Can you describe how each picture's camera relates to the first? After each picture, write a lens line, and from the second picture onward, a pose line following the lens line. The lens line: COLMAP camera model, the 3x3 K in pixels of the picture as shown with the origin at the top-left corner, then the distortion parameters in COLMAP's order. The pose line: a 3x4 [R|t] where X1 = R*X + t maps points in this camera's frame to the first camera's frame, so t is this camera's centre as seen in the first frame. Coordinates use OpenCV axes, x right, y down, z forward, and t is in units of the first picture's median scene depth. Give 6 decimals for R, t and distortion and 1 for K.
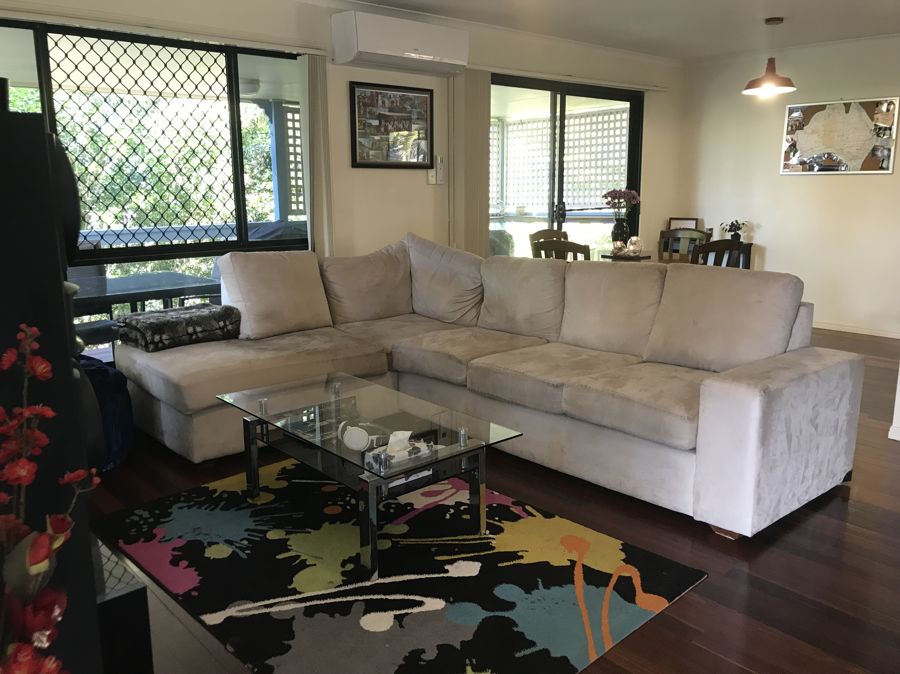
lens RADIAL K [[742.1, 0, 445.9], [0, 742.1, 336.3], [0, 0, 1]] dist [0.008082, -0.008212]
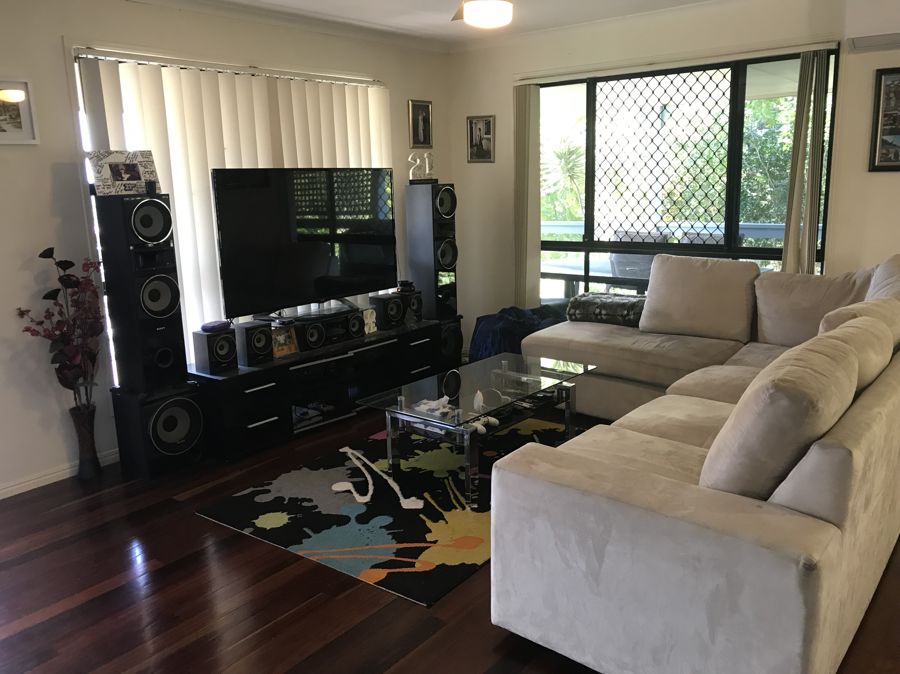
lens RADIAL K [[742.1, 0, 445.9], [0, 742.1, 336.3], [0, 0, 1]] dist [0.008082, -0.008212]
pose [[0.160311, 0.202779, -0.966013, 1.186731], [-0.180495, 0.968191, 0.173283, -0.196786], [0.970424, 0.146581, 0.191812, 0.743527]]
